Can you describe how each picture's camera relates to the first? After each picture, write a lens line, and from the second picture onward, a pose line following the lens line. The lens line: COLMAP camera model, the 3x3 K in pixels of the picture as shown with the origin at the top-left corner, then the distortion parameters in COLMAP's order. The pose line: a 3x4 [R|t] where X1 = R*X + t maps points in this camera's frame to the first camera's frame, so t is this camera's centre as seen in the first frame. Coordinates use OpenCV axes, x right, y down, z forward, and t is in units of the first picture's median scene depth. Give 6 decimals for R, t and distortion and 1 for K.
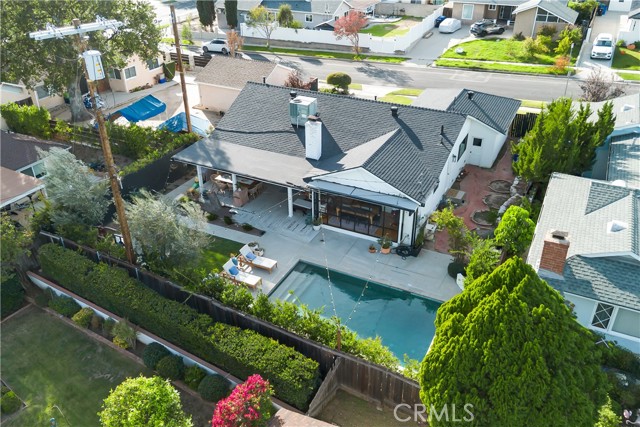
lens RADIAL K [[534.6, 0, 320.0], [0, 534.6, 213.5], [0, 0, 1]] dist [0.107225, -0.172949]
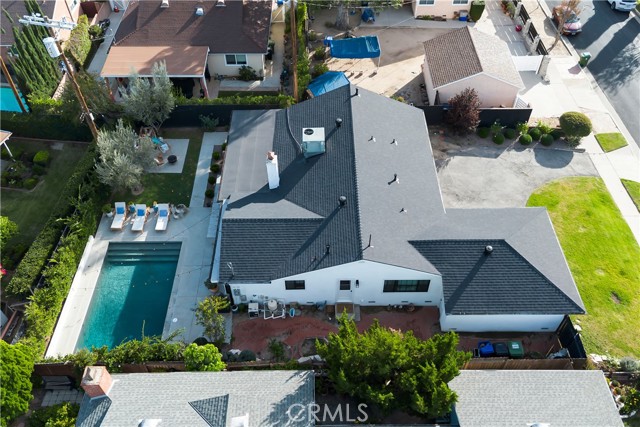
lens RADIAL K [[533.3, 0, 320.0], [0, 533.3, 213.5], [0, 0, 1]] dist [0.045624, -0.002447]
pose [[0.455275, 0.666229, -0.590646, 0.788269], [-0.451043, 0.744544, 0.492153, -0.706746], [0.767649, 0.042342, 0.639470, 0.445383]]
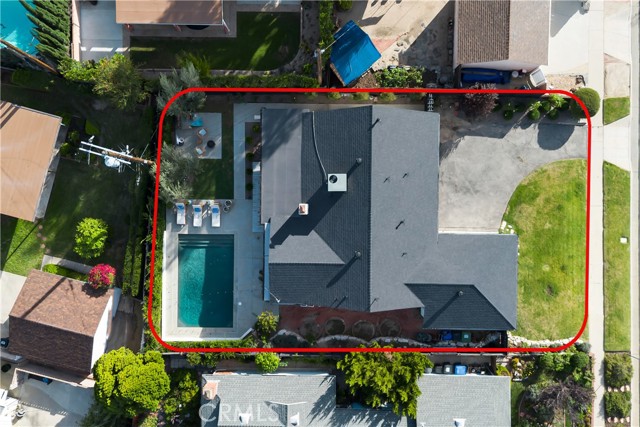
lens RADIAL K [[534.6, 0, 320.0], [0, 534.6, 213.5], [0, 0, 1]] dist [0.107225, -0.172949]
pose [[0.440226, 0.897828, 0.010290, 0.002505], [-0.447378, 0.209395, 0.869487, -1.432105], [0.778495, -0.387375, 0.493849, 0.423965]]
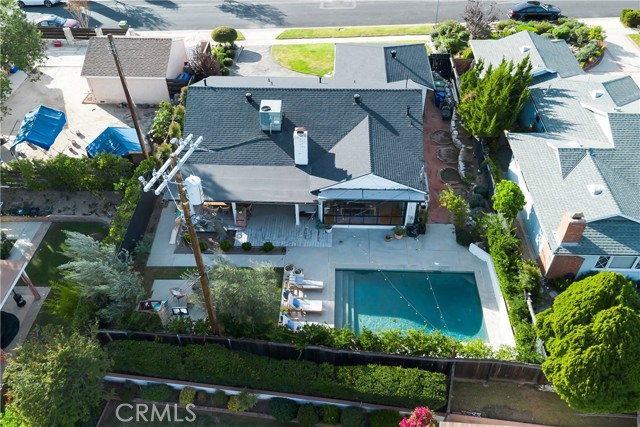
lens RADIAL K [[534.6, 0, 320.0], [0, 534.6, 213.5], [0, 0, 1]] dist [0.107225, -0.172949]
pose [[0.909305, -0.286667, 0.301641, -0.362876], [0.212179, 0.942959, 0.256532, -0.306096], [-0.357974, -0.169263, 0.918262, 0.017848]]
